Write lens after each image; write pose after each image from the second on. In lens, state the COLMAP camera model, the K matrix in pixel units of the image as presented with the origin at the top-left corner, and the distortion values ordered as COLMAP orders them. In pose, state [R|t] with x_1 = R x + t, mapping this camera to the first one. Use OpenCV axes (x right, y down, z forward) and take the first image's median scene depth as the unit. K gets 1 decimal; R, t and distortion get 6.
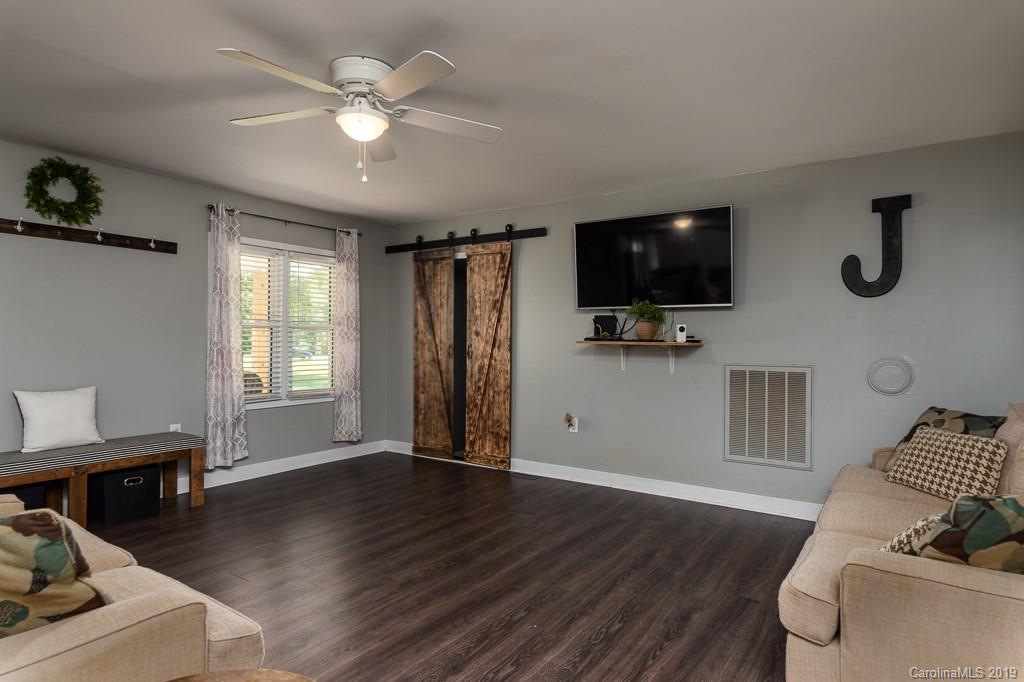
lens RADIAL K [[571.9, 0, 512.0], [0, 571.9, 341.0], [0, 0, 1]] dist [0.013050, 0.000412]
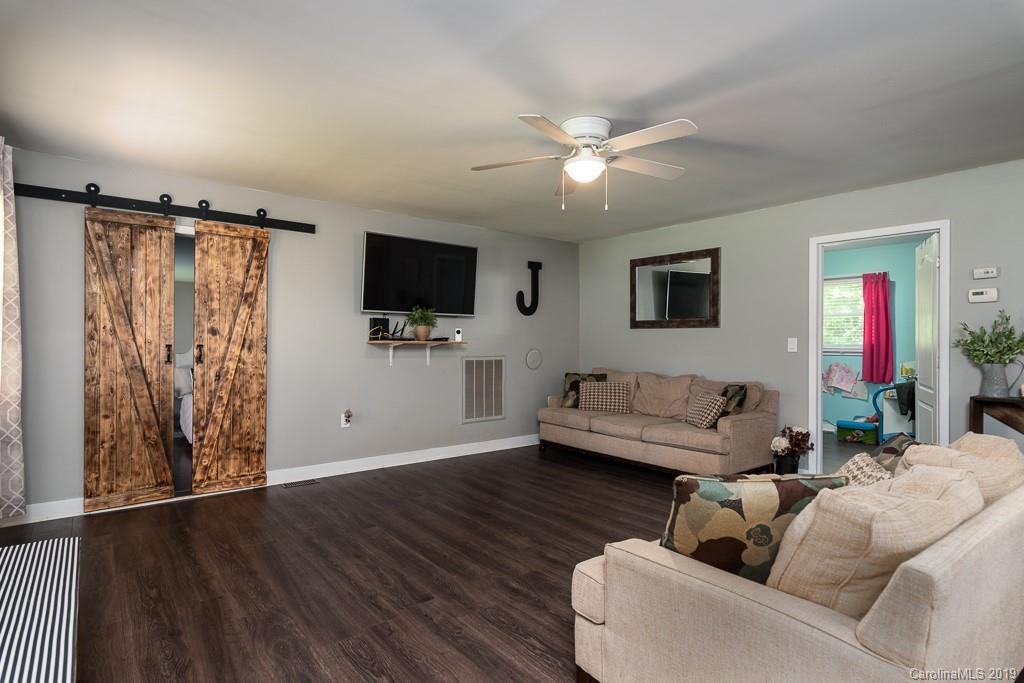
lens RADIAL K [[533.3, 0, 512.0], [0, 533.3, 341.5], [0, 0, 1]] dist [0.002727, 0.000920]
pose [[0.298516, -0.009314, 0.954359, -0.676625], [-0.003632, 0.999934, 0.010895, -0.009276], [-0.954398, -0.006718, 0.298463, 0.382043]]
